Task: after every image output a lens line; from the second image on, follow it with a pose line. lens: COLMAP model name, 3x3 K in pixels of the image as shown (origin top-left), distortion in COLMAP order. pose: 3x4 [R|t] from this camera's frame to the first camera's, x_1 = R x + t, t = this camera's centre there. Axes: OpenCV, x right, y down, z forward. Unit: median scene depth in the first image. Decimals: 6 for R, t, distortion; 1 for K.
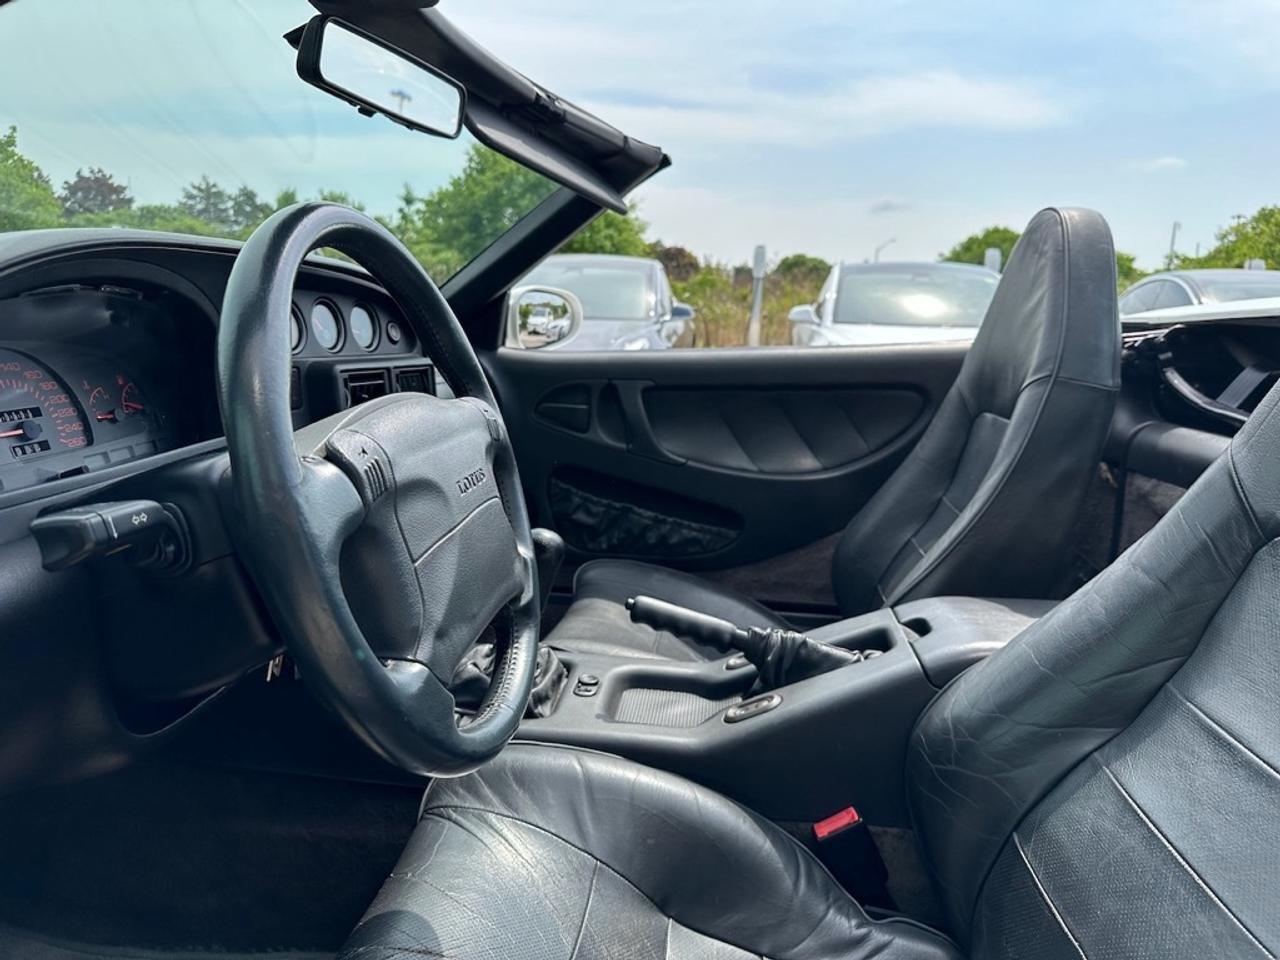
lens RADIAL K [[913.2, 0, 638.4], [0, 913.2, 477.9], [0, 0, 1]] dist [0.131410, -0.181129]
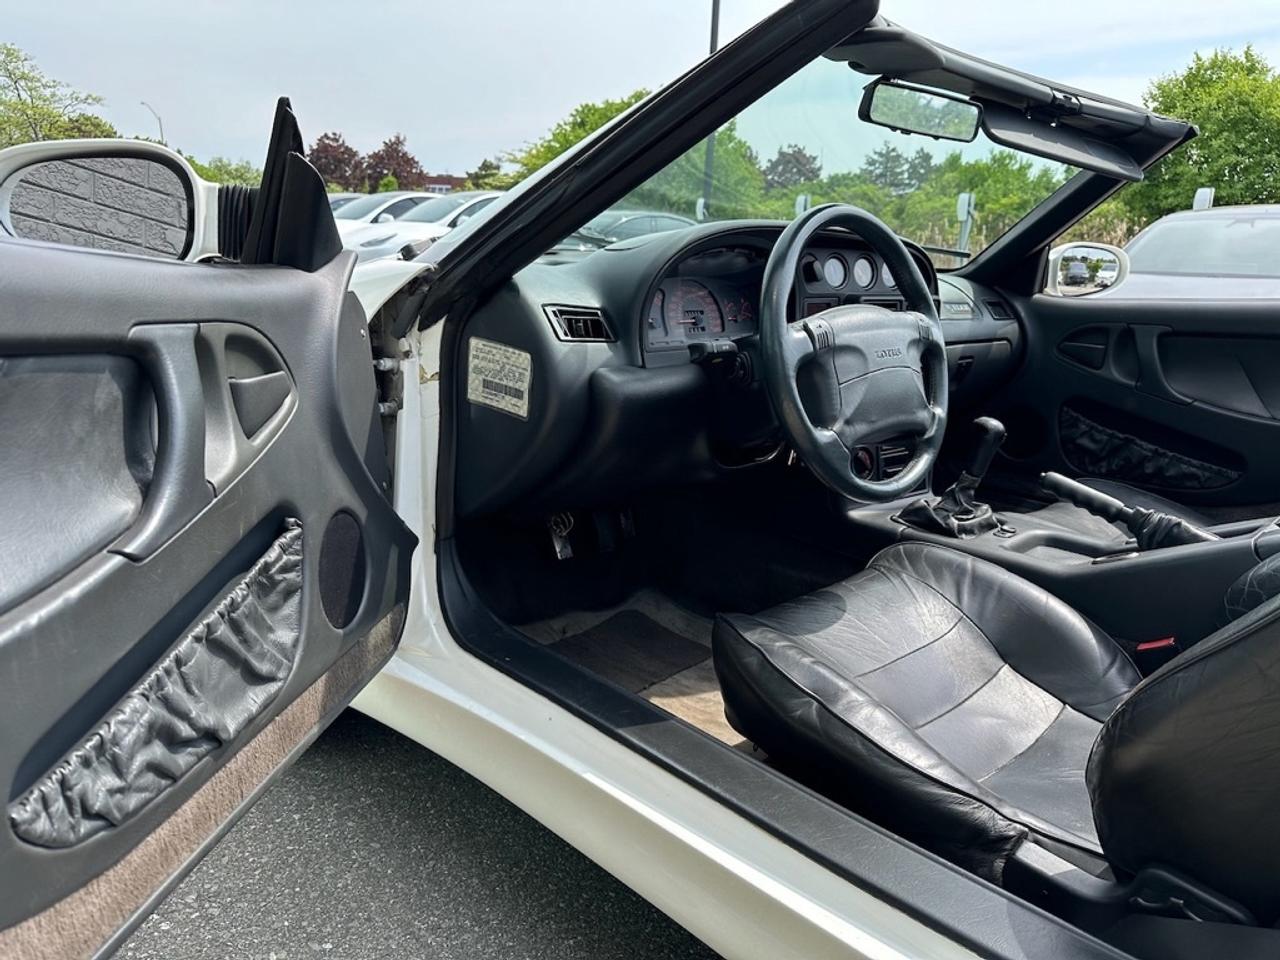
lens RADIAL K [[938.4, 0, 646.9], [0, 938.4, 481.4], [0, 0, 1]] dist [-0.017292, -0.002120]
pose [[0.790054, 0.137404, -0.597440, 0.215491], [-0.110713, 0.990513, 0.081400, 0.057486], [0.602957, 0.001834, 0.797772, -0.282851]]
